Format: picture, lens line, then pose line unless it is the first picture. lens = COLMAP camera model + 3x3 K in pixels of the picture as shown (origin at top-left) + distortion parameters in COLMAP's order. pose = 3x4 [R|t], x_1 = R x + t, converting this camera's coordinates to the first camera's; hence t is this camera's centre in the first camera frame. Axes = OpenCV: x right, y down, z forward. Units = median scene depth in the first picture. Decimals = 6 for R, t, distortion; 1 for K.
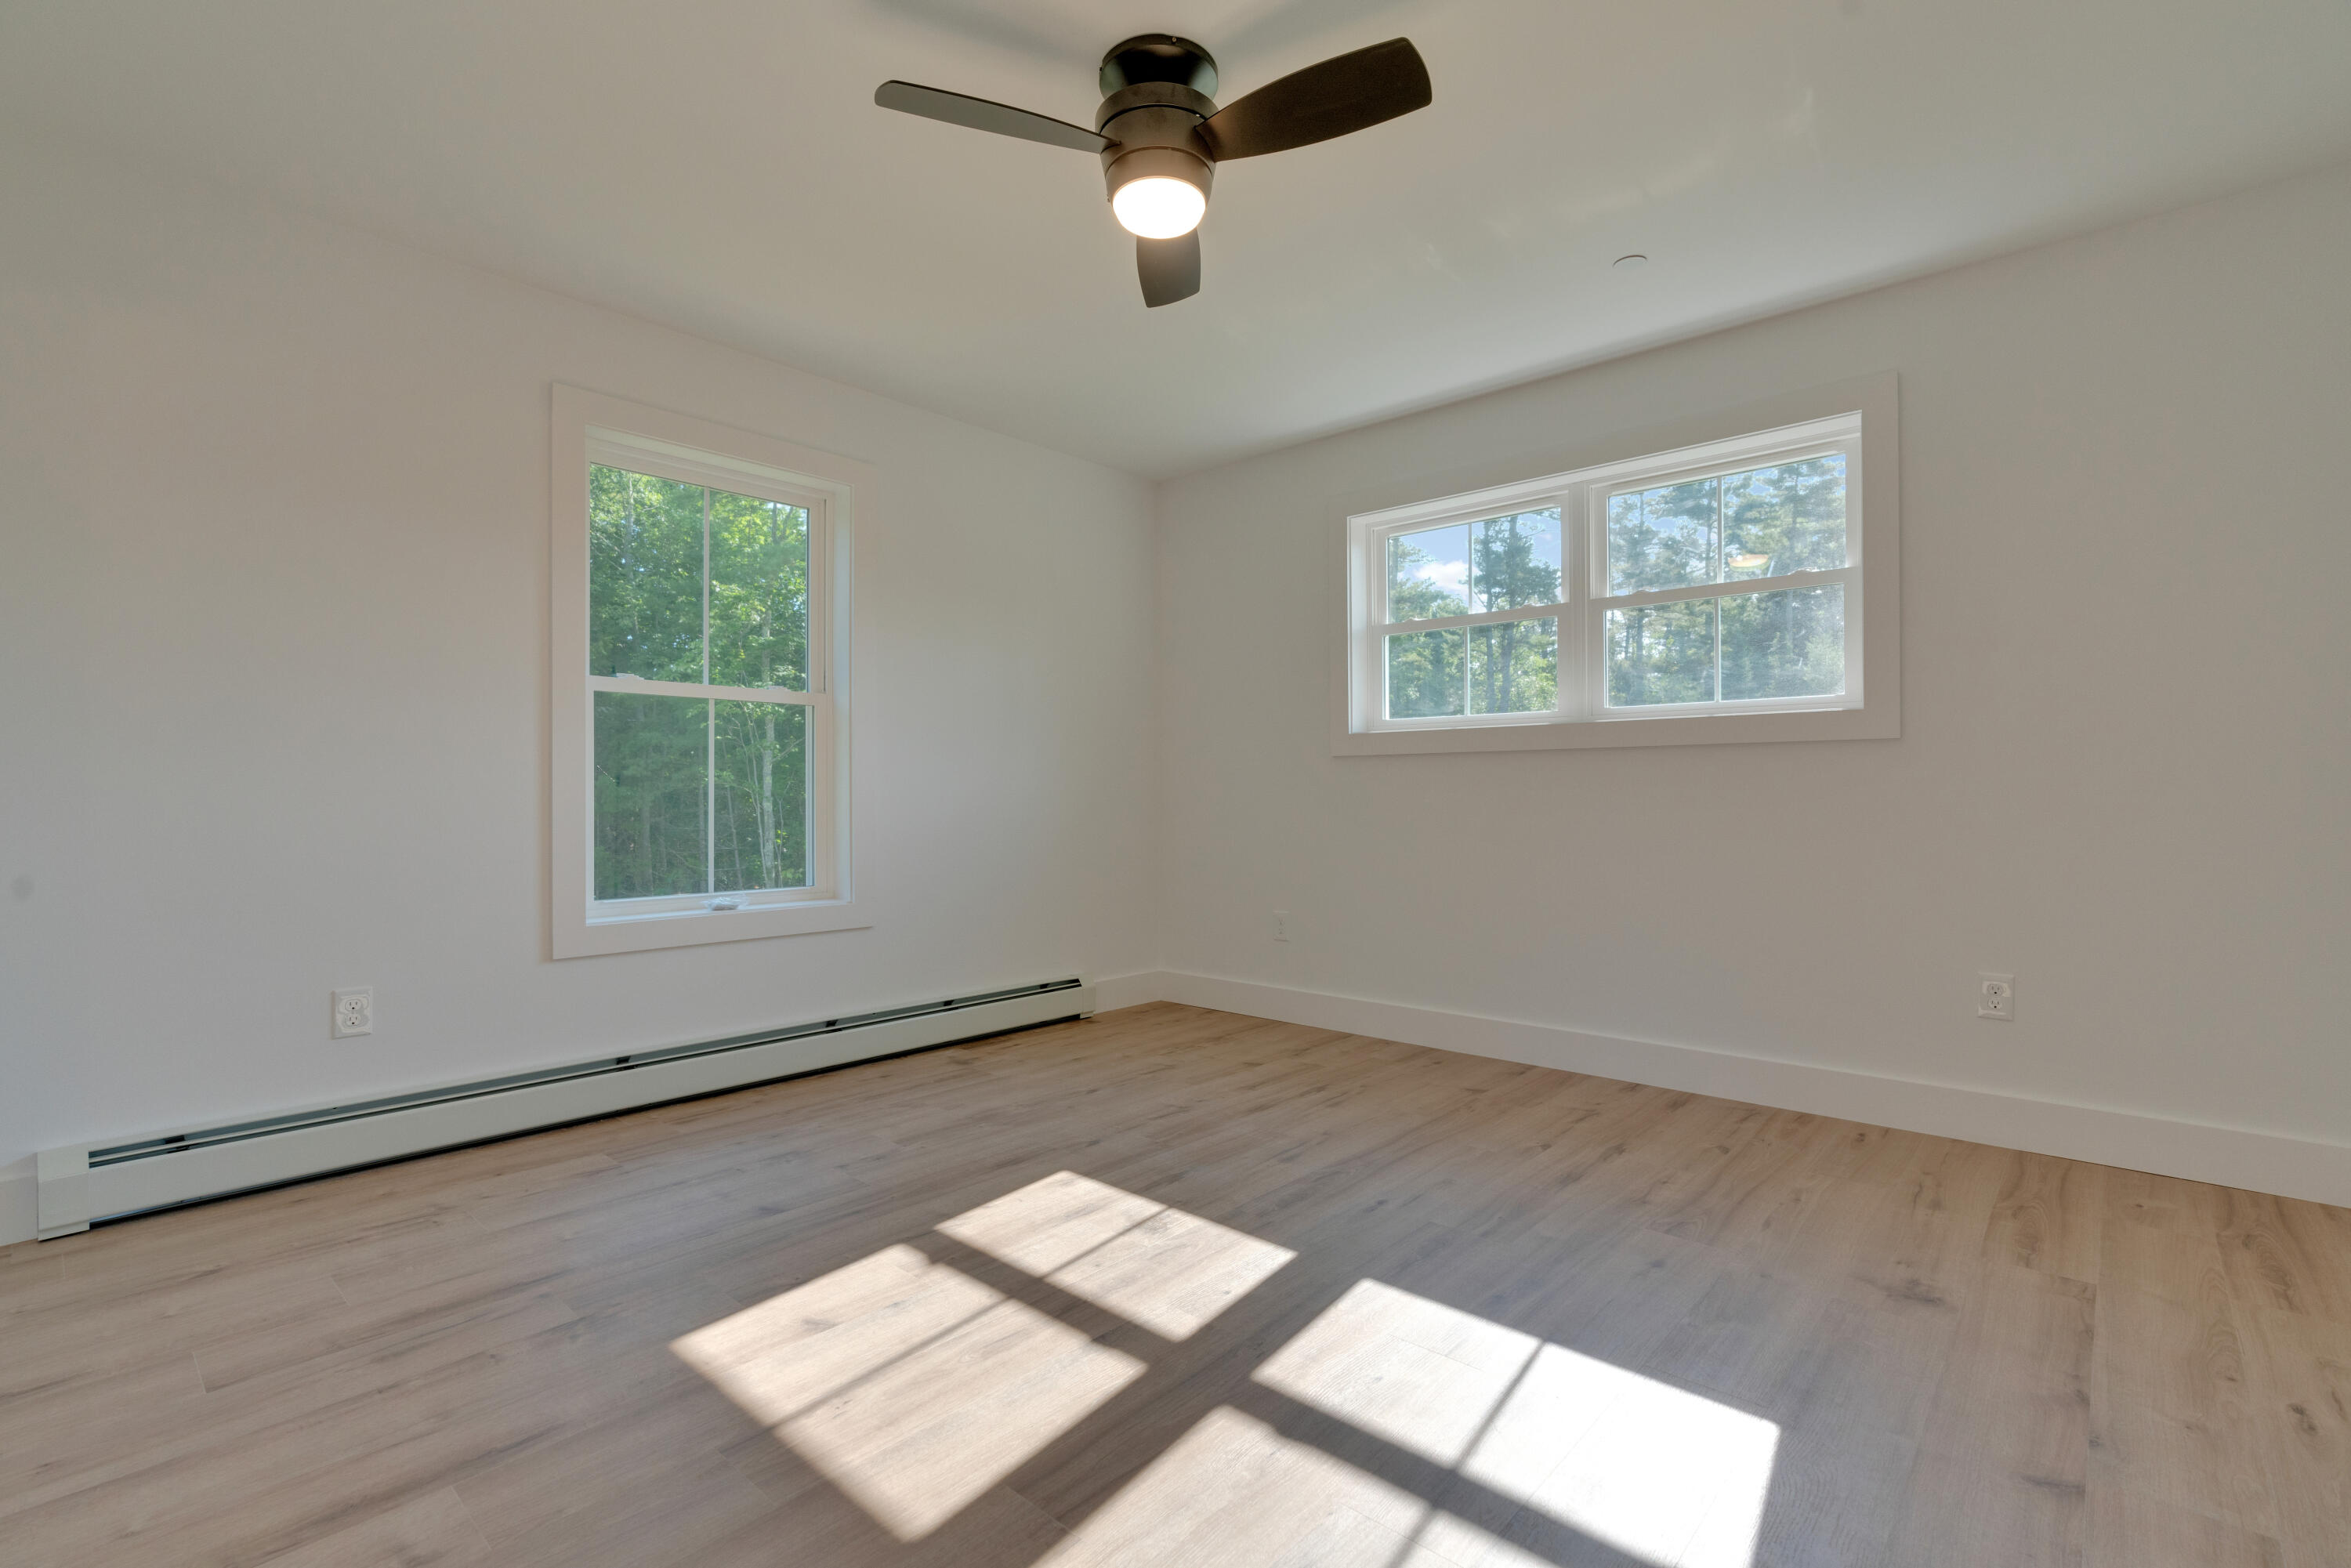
lens RADIAL K [[1051.2, 0, 1200.4], [0, 1051.2, 796.4], [0, 0, 1]] dist [-0.003032, 0.000389]
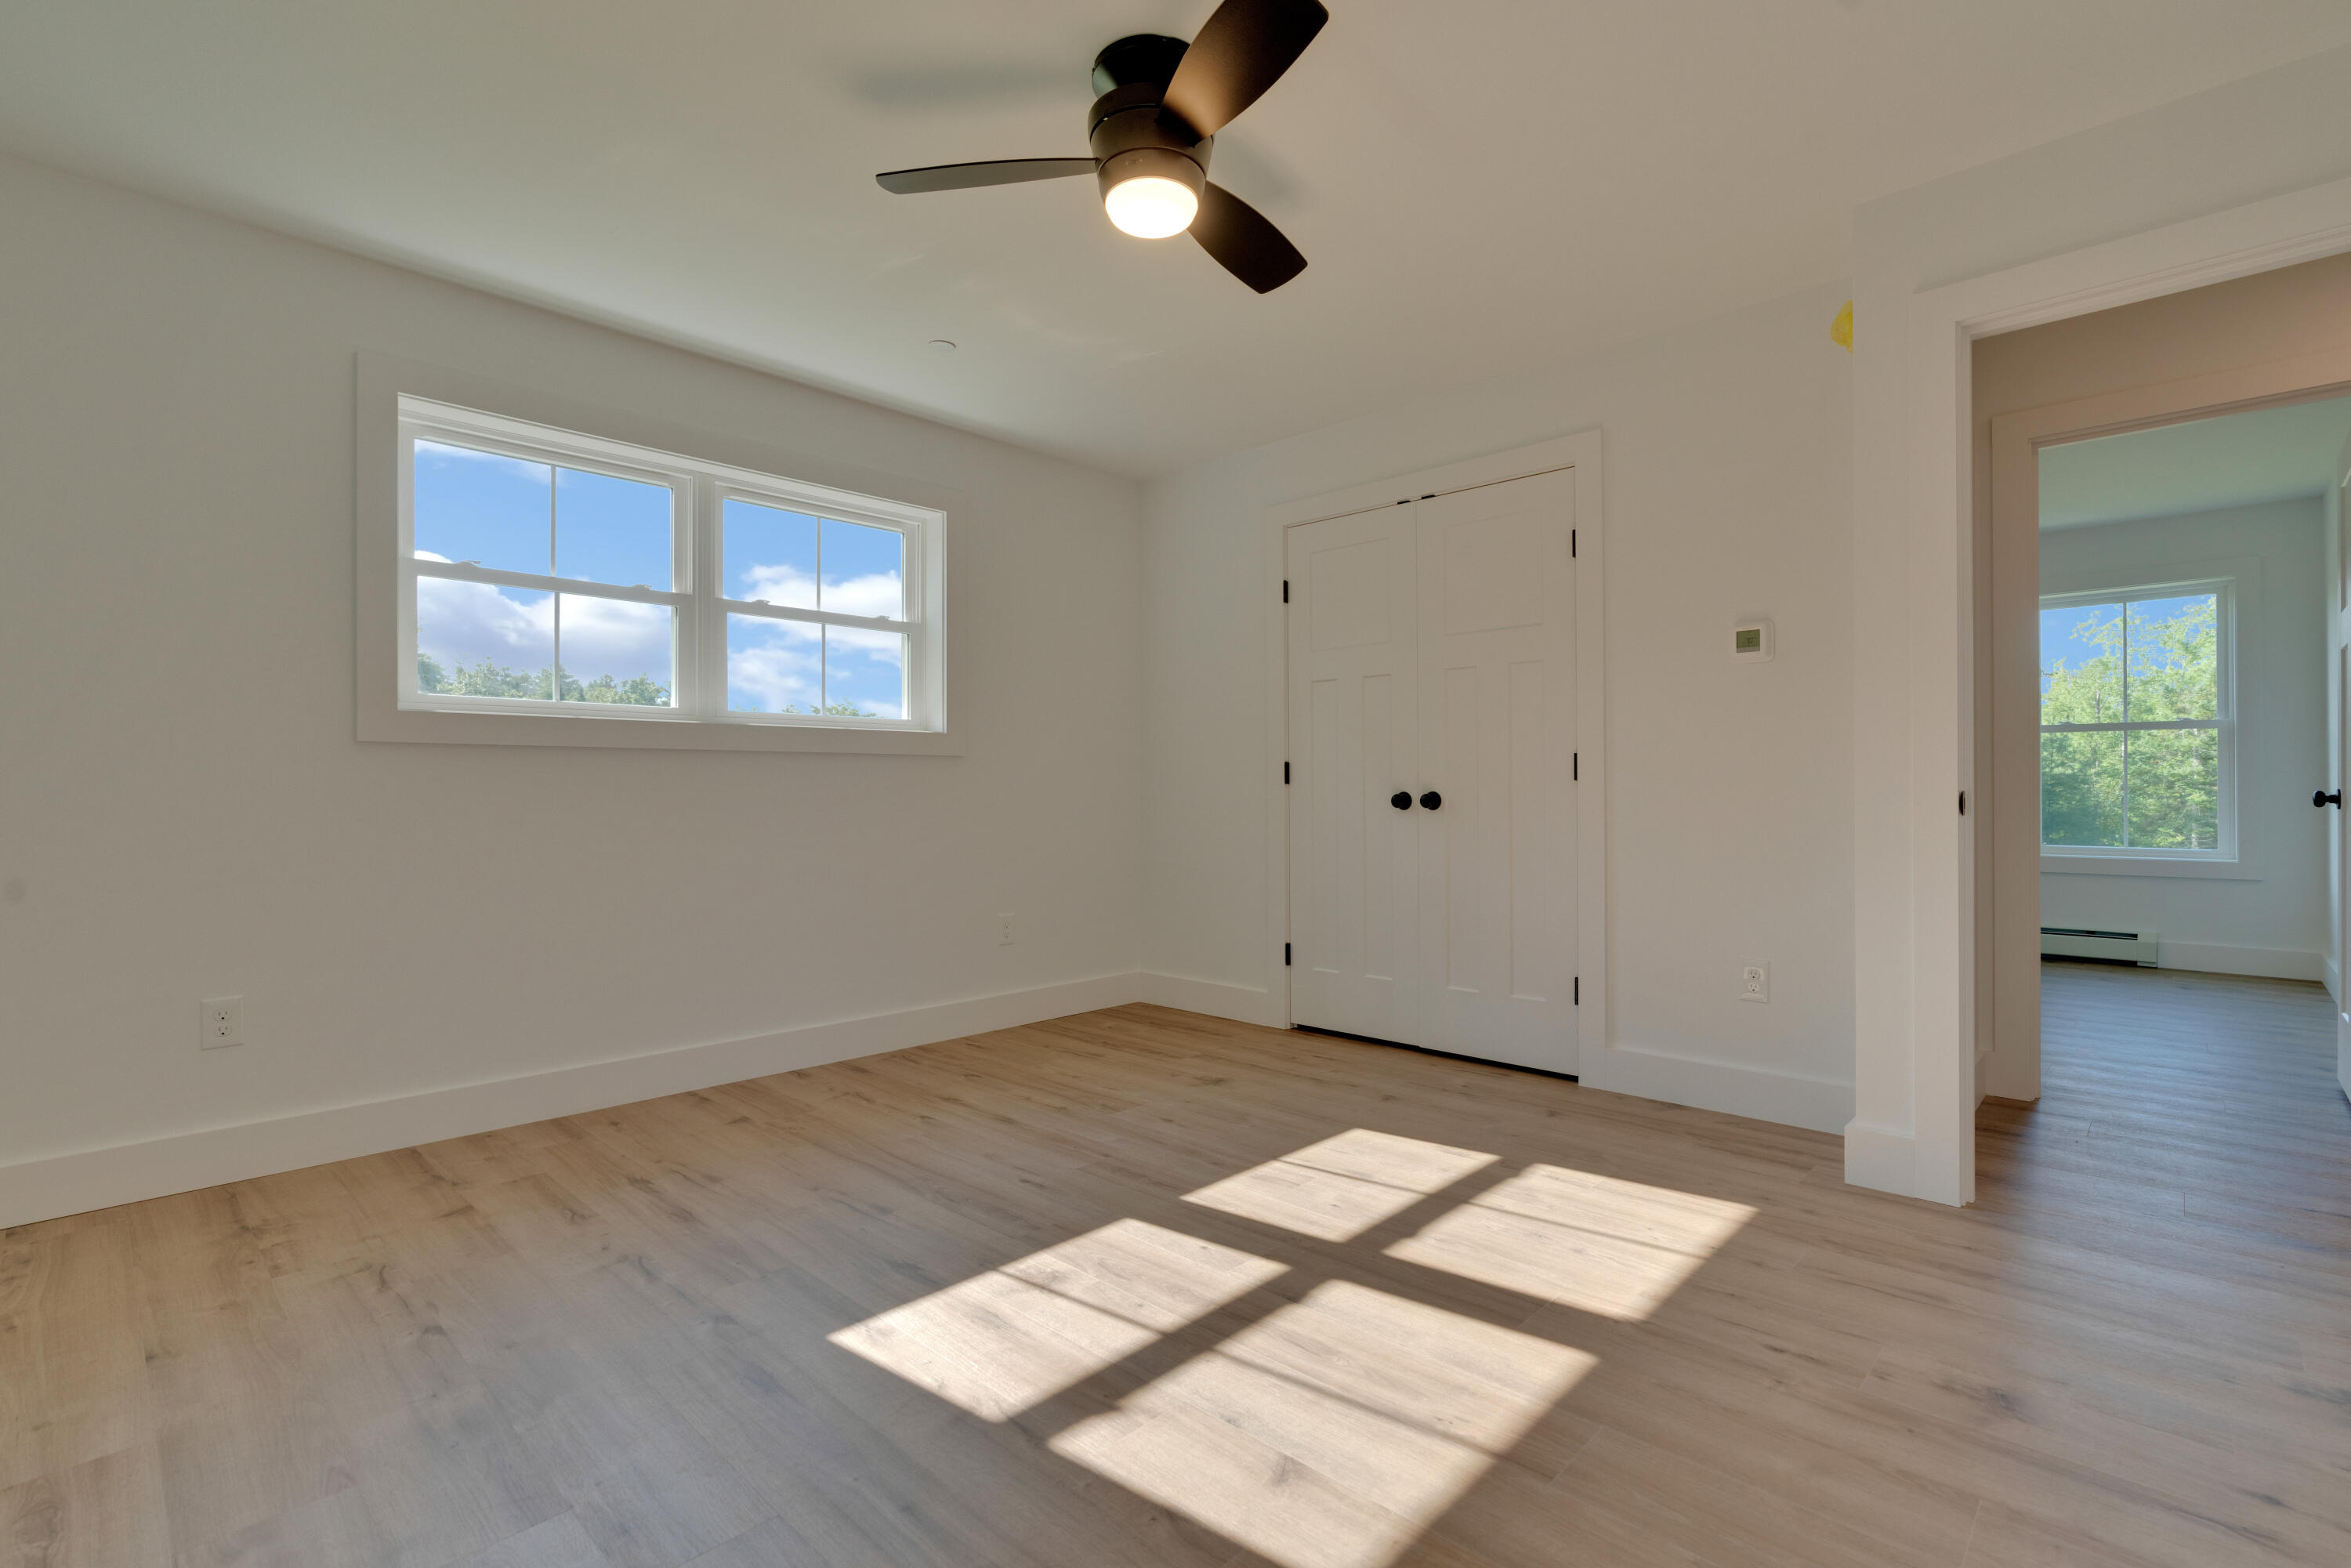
lens RADIAL K [[1051.2, 0, 1187.2], [0, 1051.2, 772.0], [0, 0, 1]] dist [-0.003032, 0.000389]
pose [[0.041250, 0.024116, 0.998858, -0.896552], [0.003620, 0.999699, -0.024286, 0.001267], [-0.999142, 0.004617, 0.041150, 0.801933]]
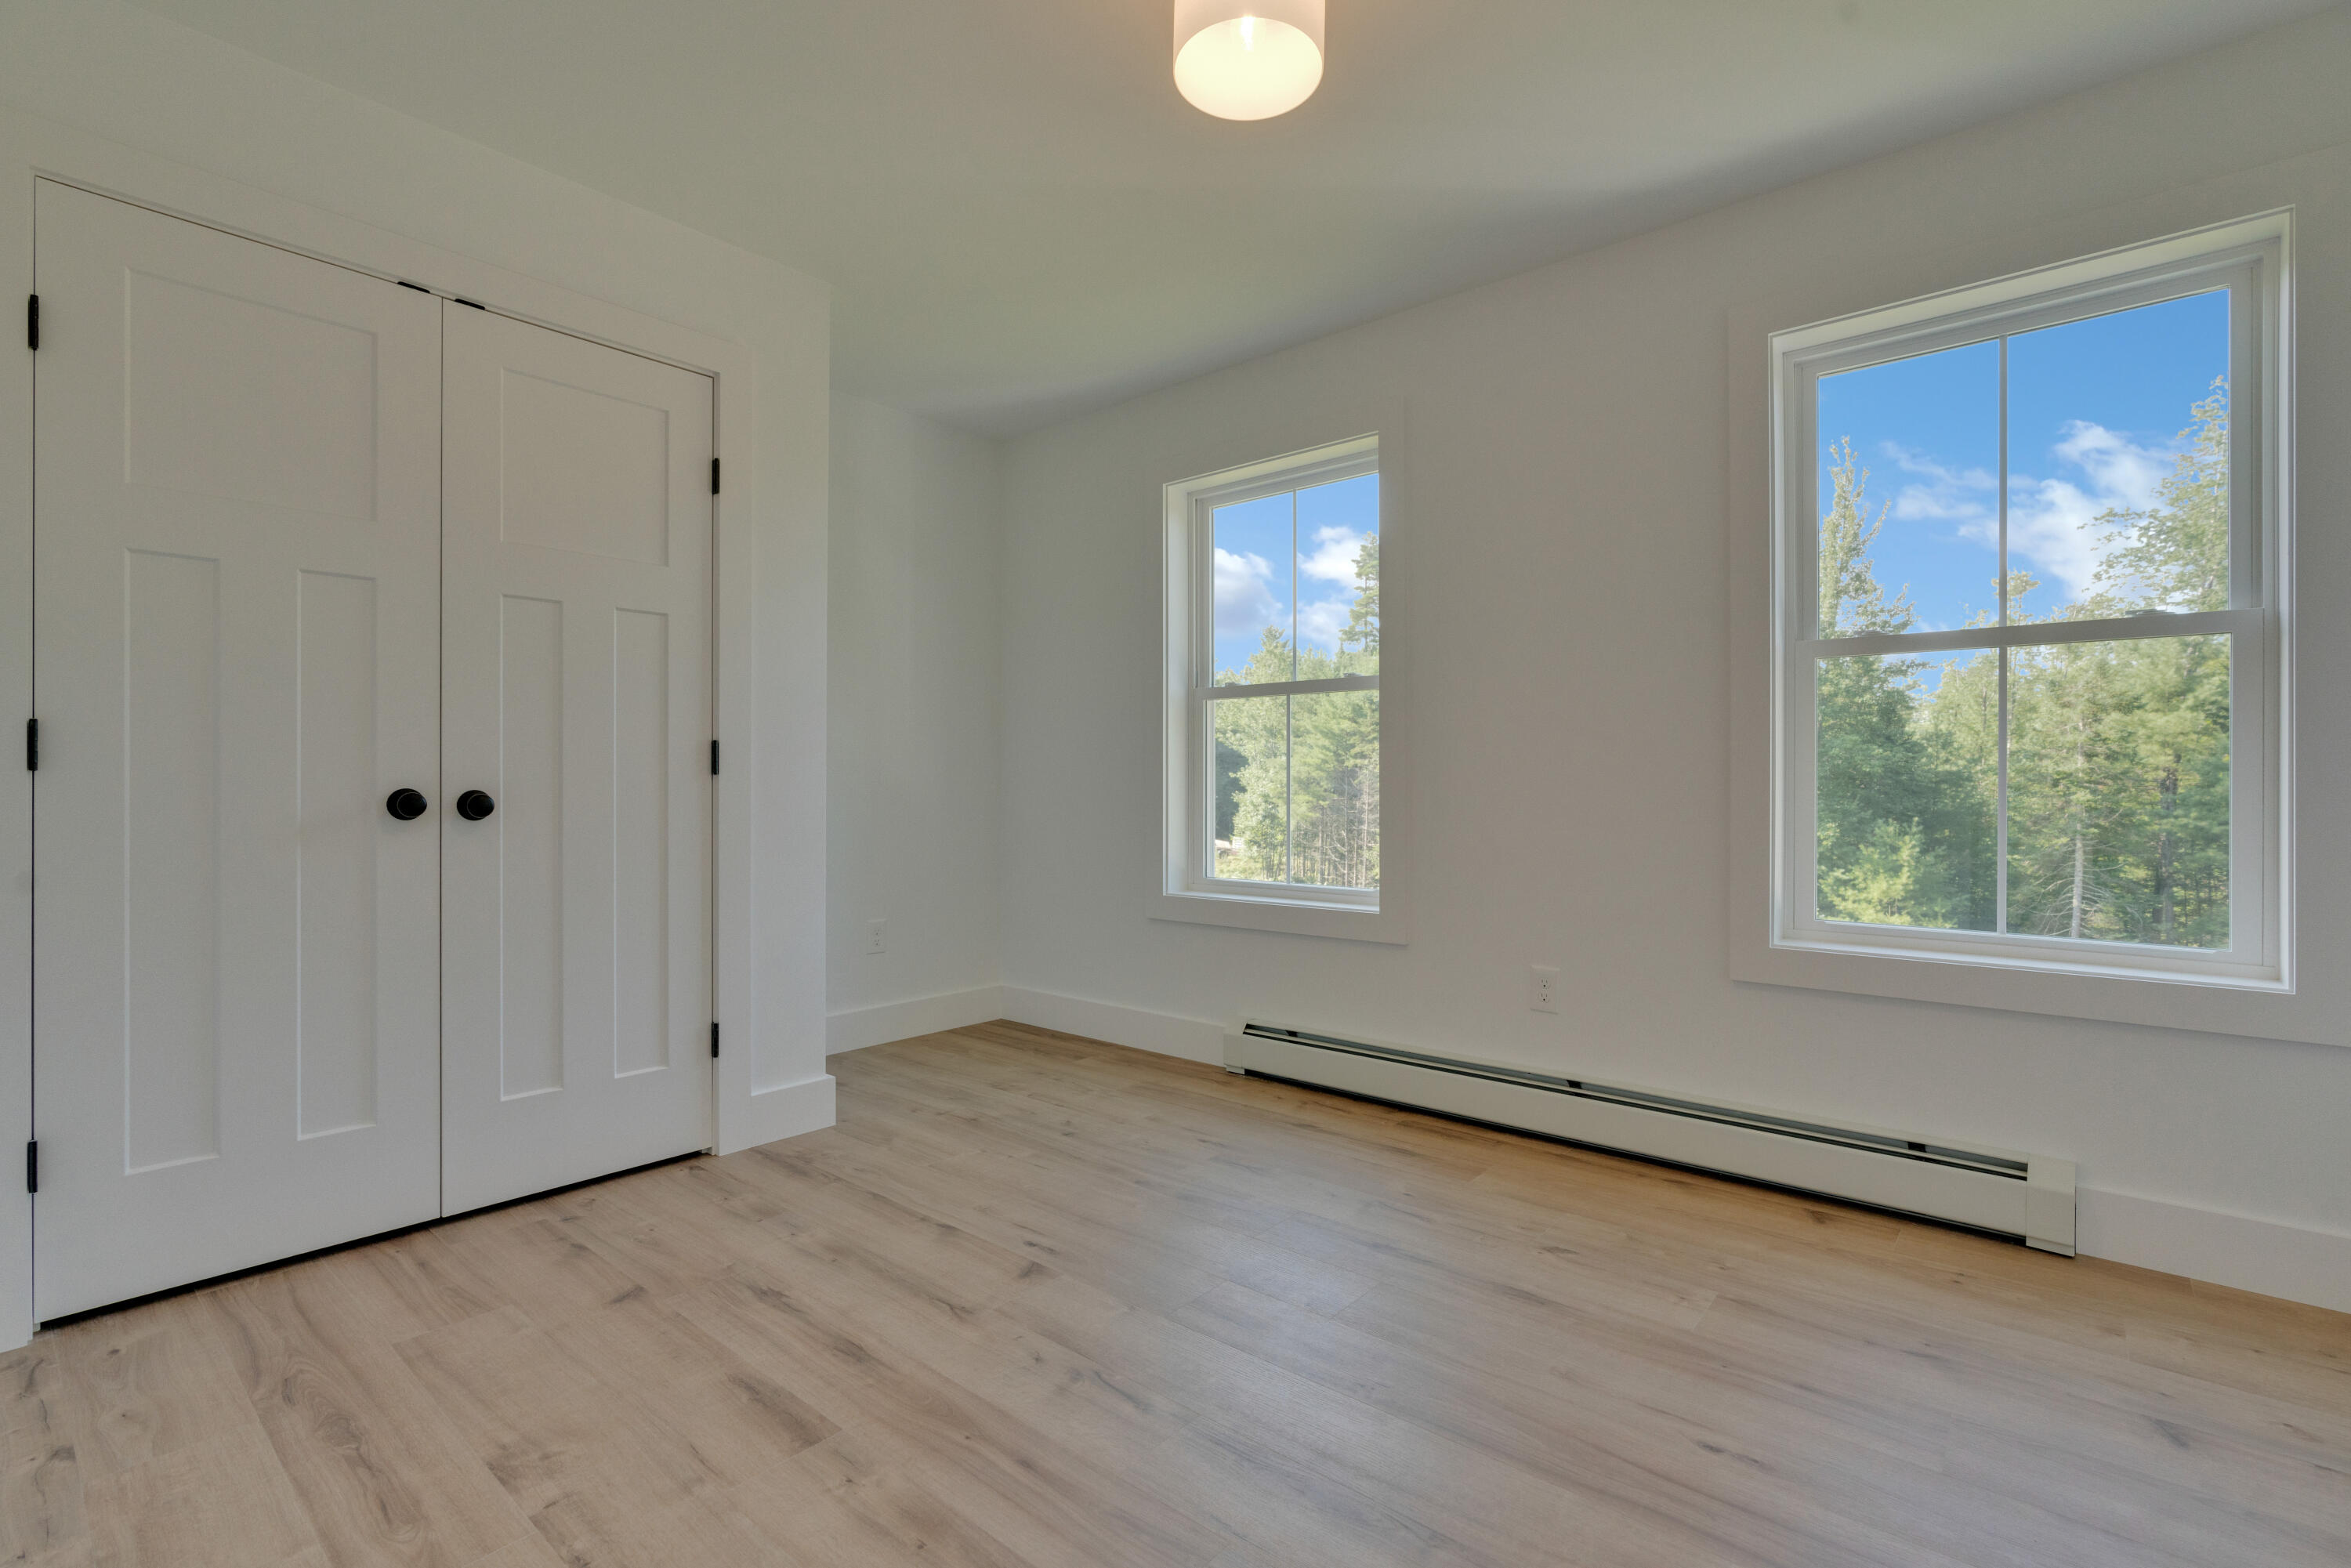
lens RADIAL K [[1051.2, 0, 1199.7], [0, 1051.2, 788.0], [0, 0, 1]] dist [-0.003032, 0.000389]
pose [[-0.030930, 0.006144, 0.999503, -0.850859], [0.002092, 0.999979, -0.006082, 0.001297], [-0.999519, 0.001903, -0.030942, 0.764203]]
